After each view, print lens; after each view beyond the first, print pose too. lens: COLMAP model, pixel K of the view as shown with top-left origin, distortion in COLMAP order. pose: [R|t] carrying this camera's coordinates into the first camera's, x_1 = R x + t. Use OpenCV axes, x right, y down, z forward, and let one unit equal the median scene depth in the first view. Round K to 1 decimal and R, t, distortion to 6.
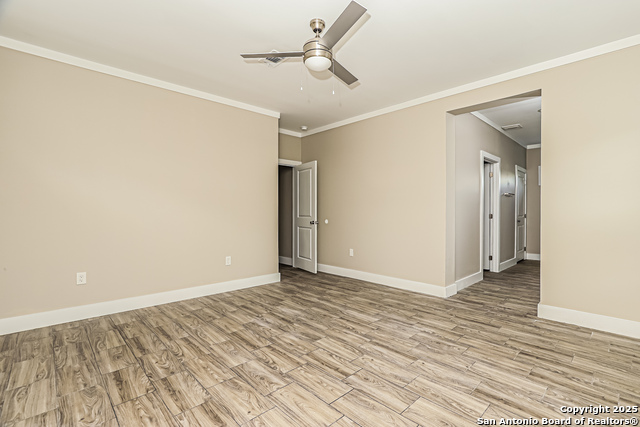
lens RADIAL K [[284.7, 0, 317.8], [0, 284.7, 208.5], [0, 0, 1]] dist [0.026216, -0.000297]
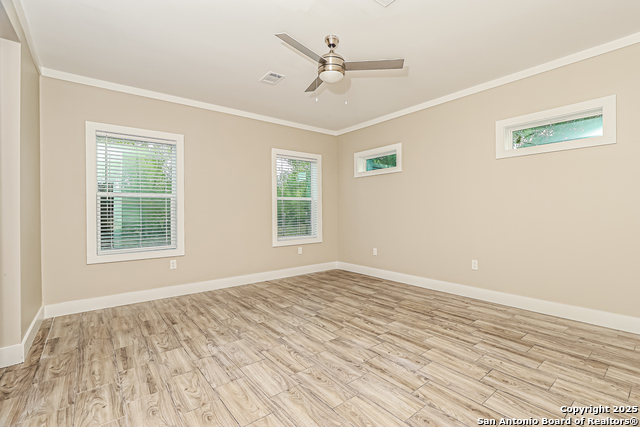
lens RADIAL K [[284.7, 0, 317.8], [0, 284.7, 208.5], [0, 0, 1]] dist [0.026216, -0.000297]
pose [[-0.995996, 0.009585, 0.088882, -0.041244], [0.007832, 0.999768, -0.020054, 0.018460], [-0.089053, -0.019278, -0.995840, 2.070949]]
